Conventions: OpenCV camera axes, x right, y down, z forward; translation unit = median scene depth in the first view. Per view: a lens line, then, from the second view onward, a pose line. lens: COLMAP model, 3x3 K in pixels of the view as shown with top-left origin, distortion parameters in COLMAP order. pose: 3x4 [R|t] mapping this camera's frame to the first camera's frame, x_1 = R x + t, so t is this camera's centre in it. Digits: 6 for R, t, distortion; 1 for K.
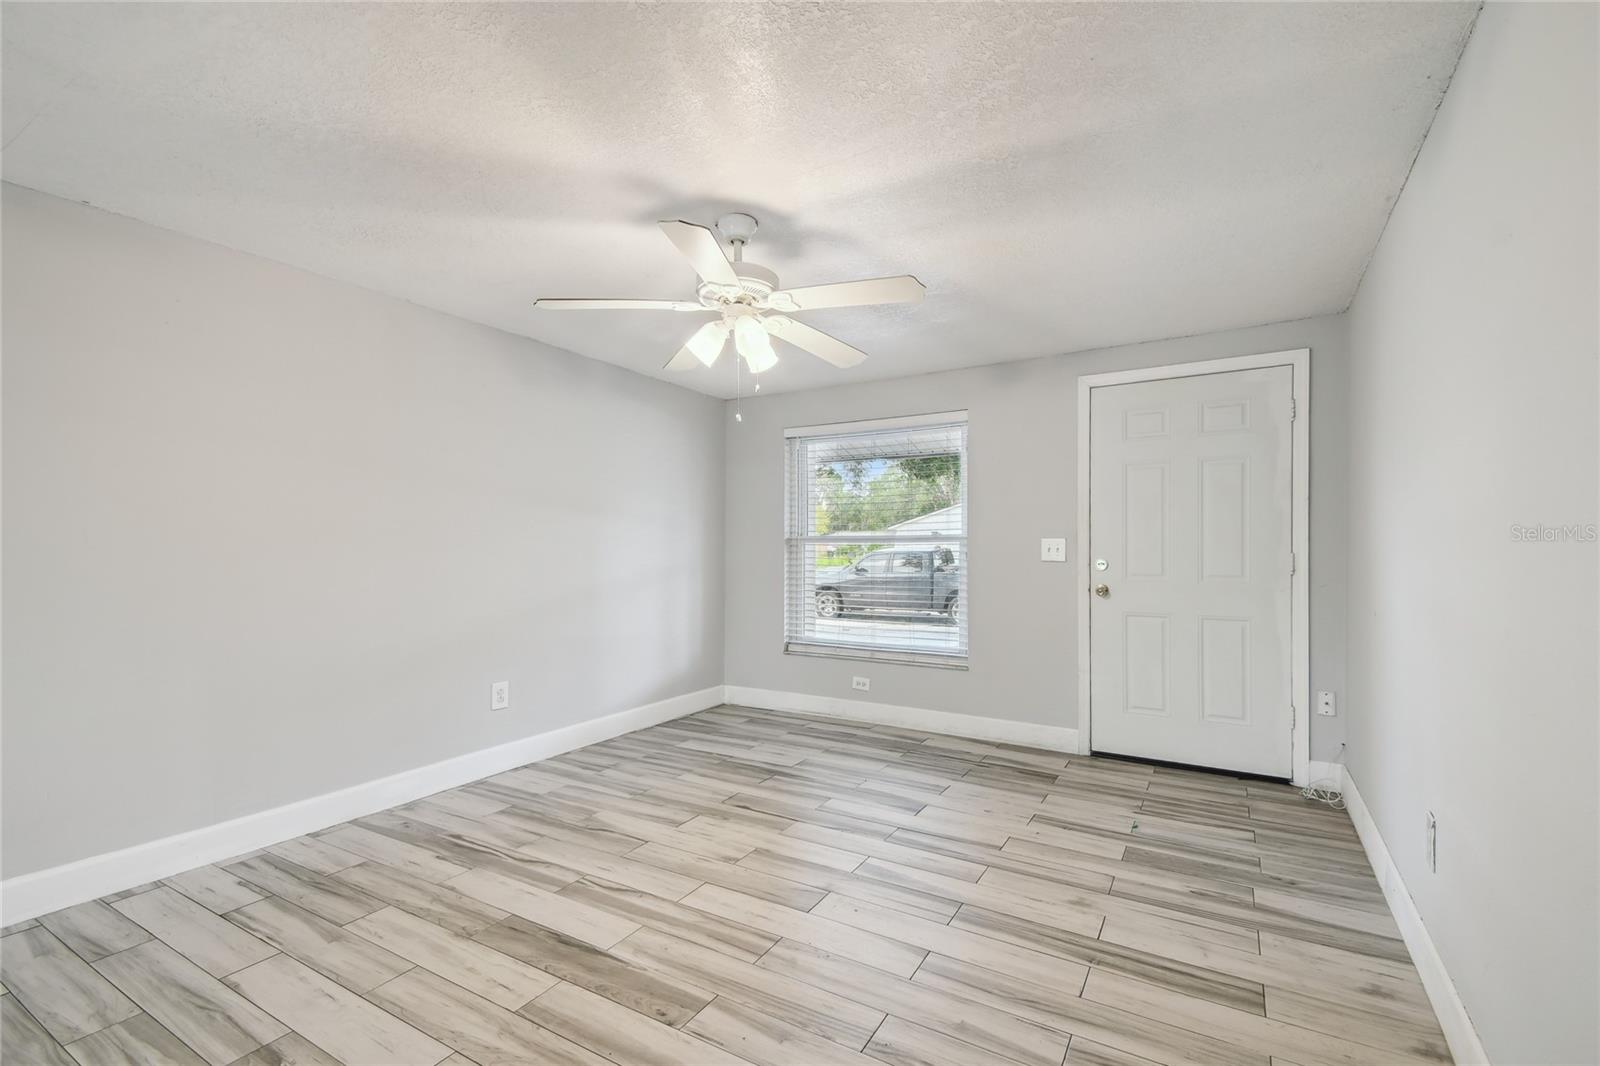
lens RADIAL K [[709.8, 0, 802.8], [0, 709.8, 546.4], [0, 0, 1]] dist [0.026180, -0.022243]
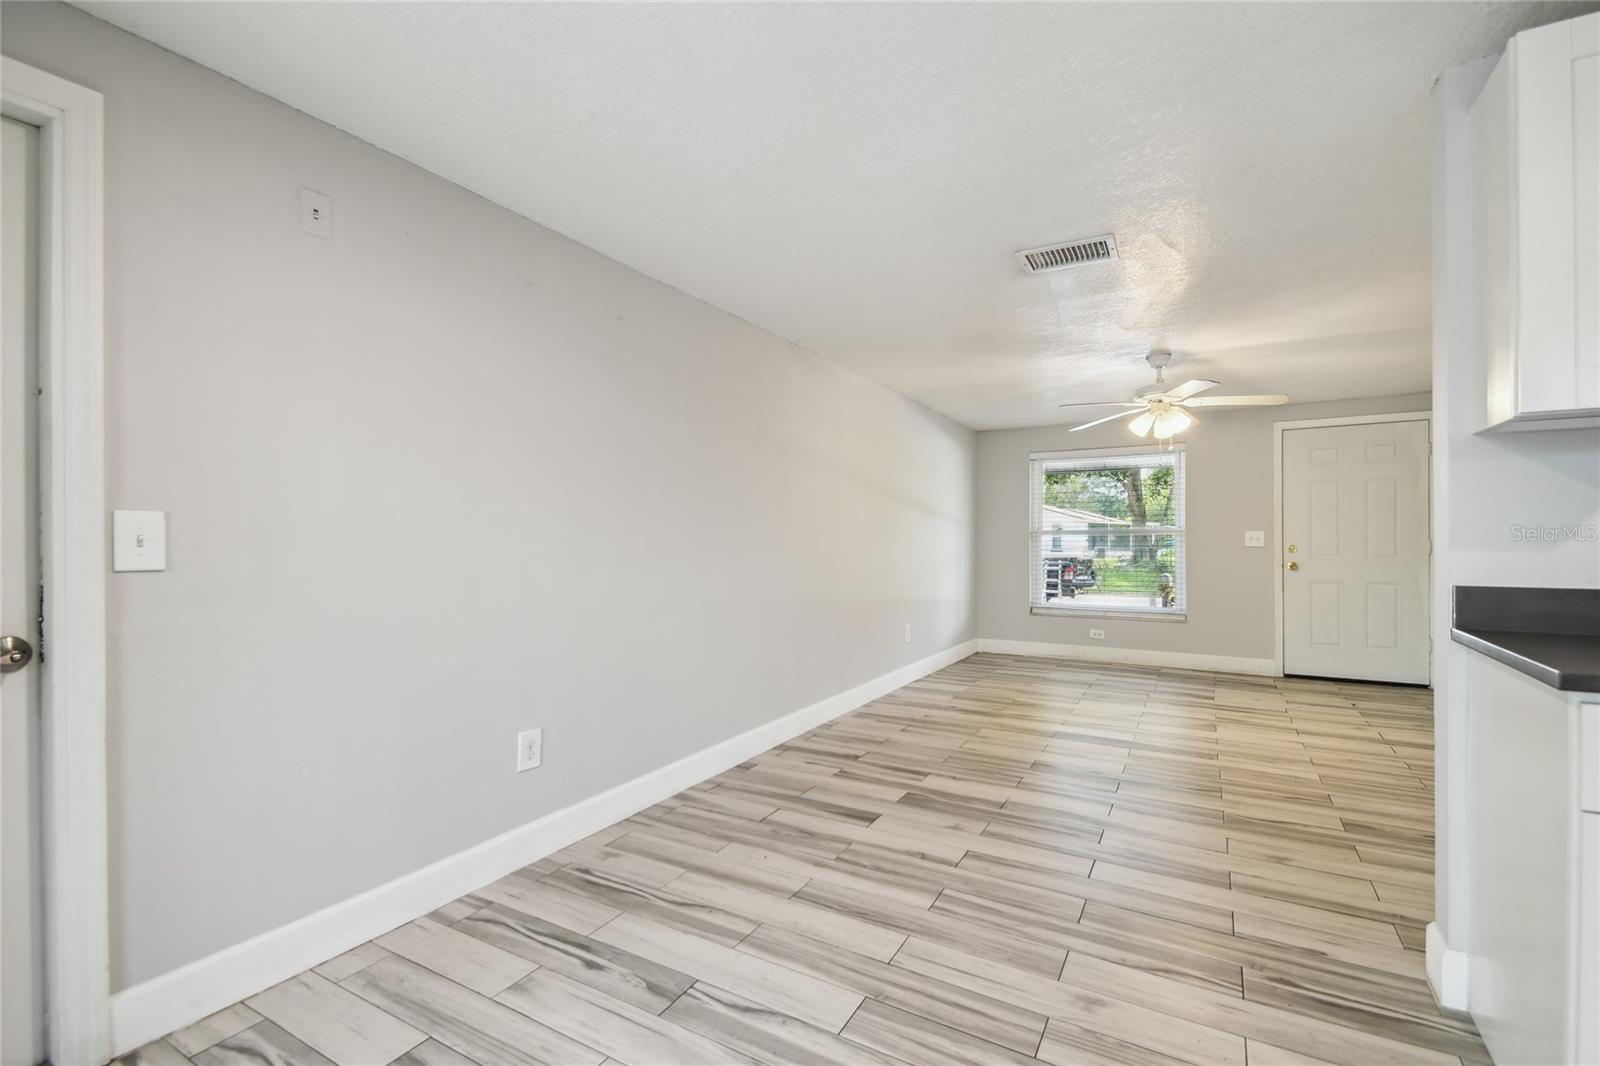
lens RADIAL K [[709.8, 0, 802.8], [0, 709.8, 546.4], [0, 0, 1]] dist [0.026180, -0.022243]
pose [[0.999811, 0.006234, 0.018411, -0.955209], [-0.006326, 0.999968, 0.004950, 0.029719], [-0.018380, -0.005066, 0.999818, -0.715427]]
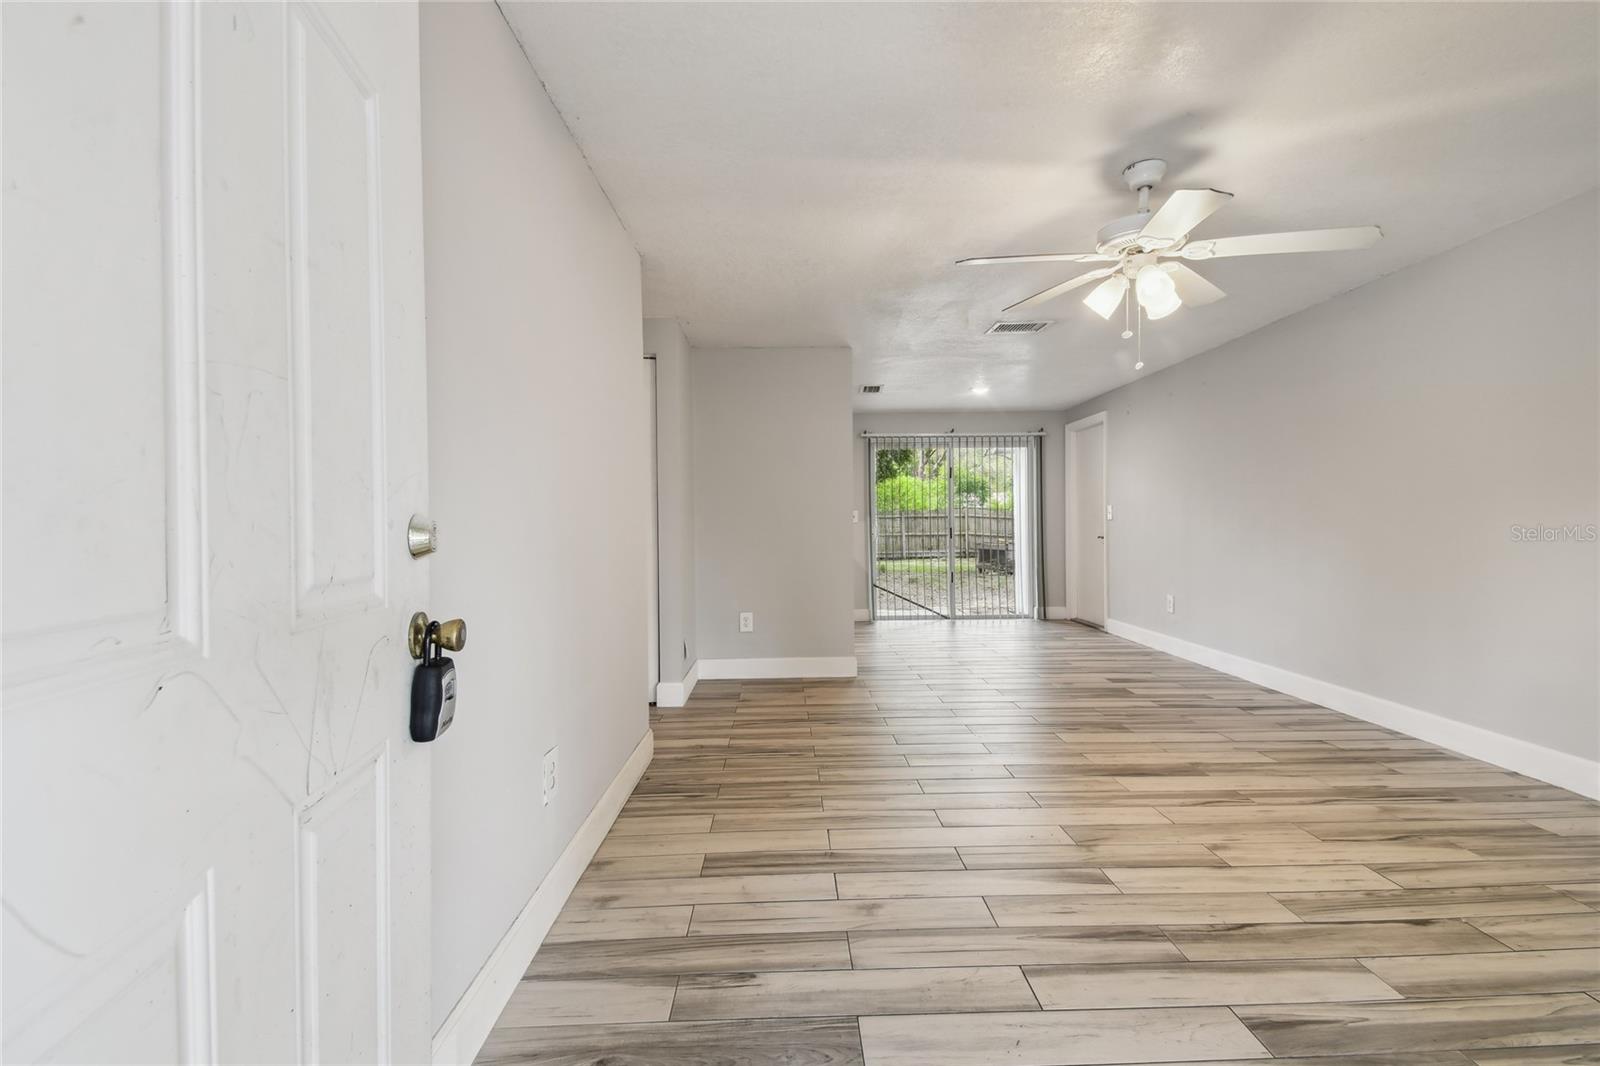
lens RADIAL K [[756.9, 0, 798.1], [0, 756.9, 516.9], [0, 0, 1]] dist [0.002108, 0.000158]
pose [[-0.853064, 0.009011, -0.521729, 0.838471], [0.014363, 0.999878, -0.006215, 0.031589], [0.521609, -0.012795, -0.853089, 1.565084]]
